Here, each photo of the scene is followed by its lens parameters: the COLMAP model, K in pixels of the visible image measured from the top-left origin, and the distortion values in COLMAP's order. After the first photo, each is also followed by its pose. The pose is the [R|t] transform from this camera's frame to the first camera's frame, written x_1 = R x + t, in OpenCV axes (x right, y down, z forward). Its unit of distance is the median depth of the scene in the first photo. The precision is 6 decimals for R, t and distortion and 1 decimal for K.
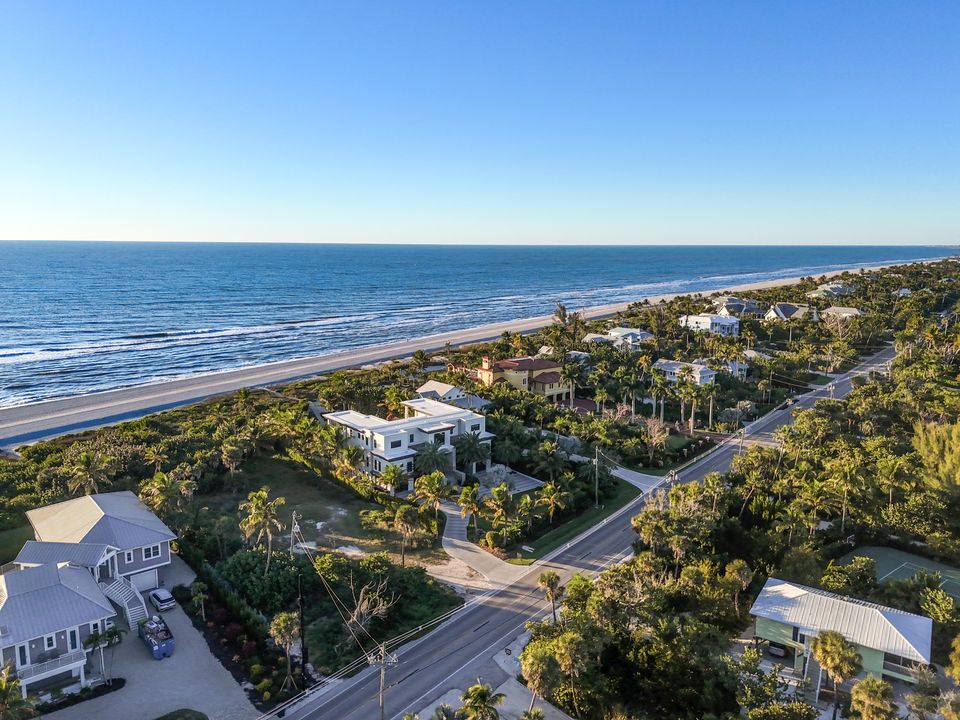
lens RADIAL K [[703.7, 0, 480.0], [0, 703.7, 360.0], [0, 0, 1]] dist [0.082851, -0.093148]
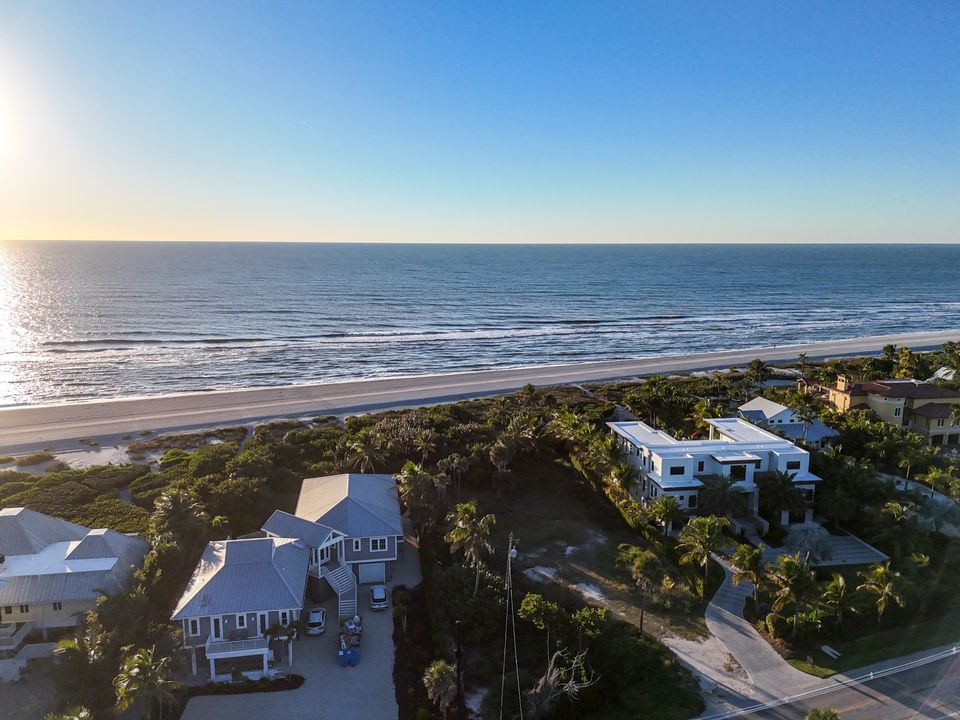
lens RADIAL K [[703.7, 0, 480.0], [0, 703.7, 360.0], [0, 0, 1]] dist [0.082851, -0.093148]
pose [[0.864667, 0.082352, -0.495550, 0.077252], [-0.082366, 0.996362, 0.021863, -0.007538], [0.495548, 0.021912, 0.868304, 0.162136]]
